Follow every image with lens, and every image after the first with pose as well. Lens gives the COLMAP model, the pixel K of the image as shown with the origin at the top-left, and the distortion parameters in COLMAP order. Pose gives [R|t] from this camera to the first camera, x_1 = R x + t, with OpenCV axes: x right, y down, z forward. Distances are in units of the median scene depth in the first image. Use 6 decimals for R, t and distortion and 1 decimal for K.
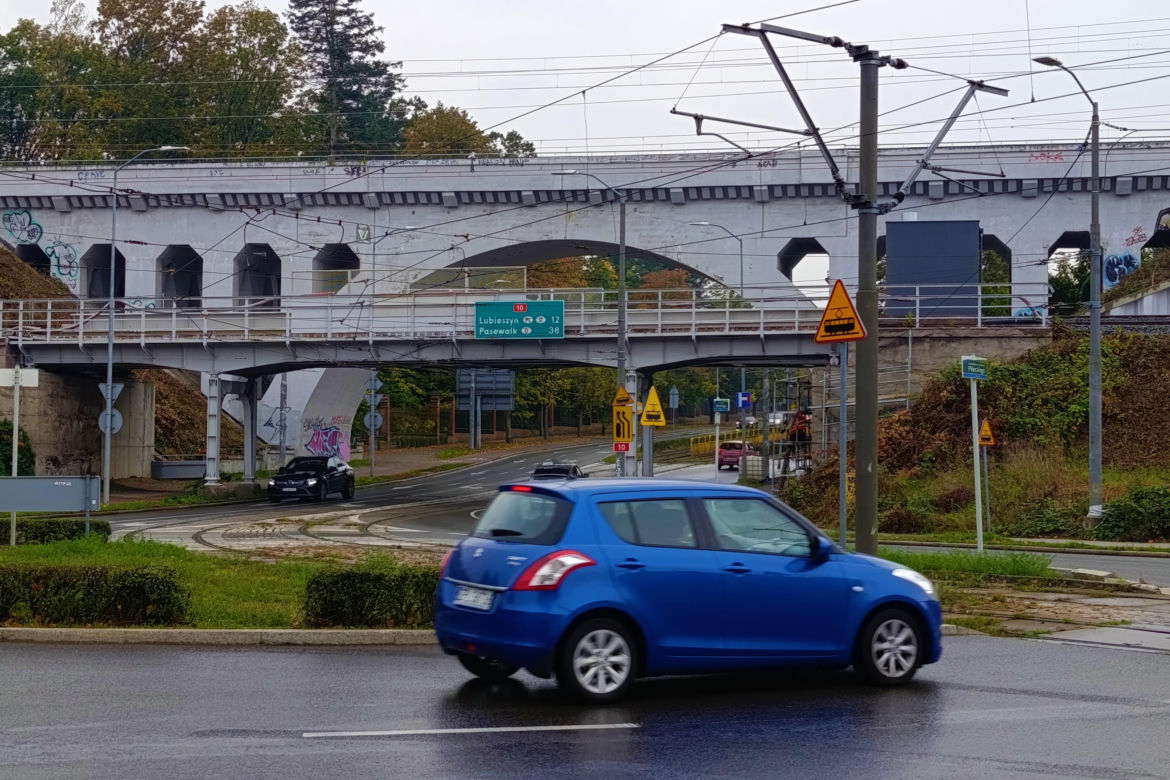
lens RADIAL K [[2266.5, 0, 585.0], [0, 2266.5, 390.0], [0, 0, 1]] dist [0.510142, -4.866127]
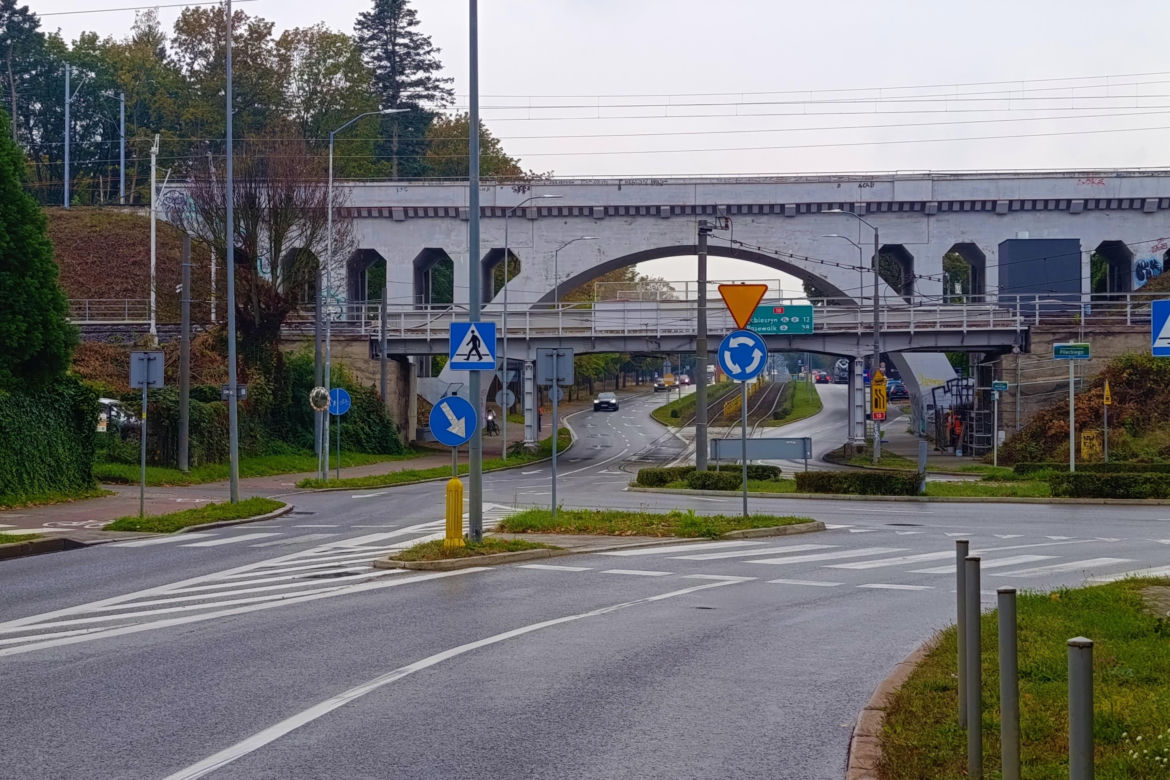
lens RADIAL K [[2266.5, 0, 585.0], [0, 2266.5, 390.0], [0, 0, 1]] dist [0.510142, -4.866127]
pose [[0.994768, -0.006093, 0.101981, -0.199464], [0.004436, 0.999855, 0.016469, -0.008863], [-0.102066, -0.015931, 0.994650, -0.222832]]
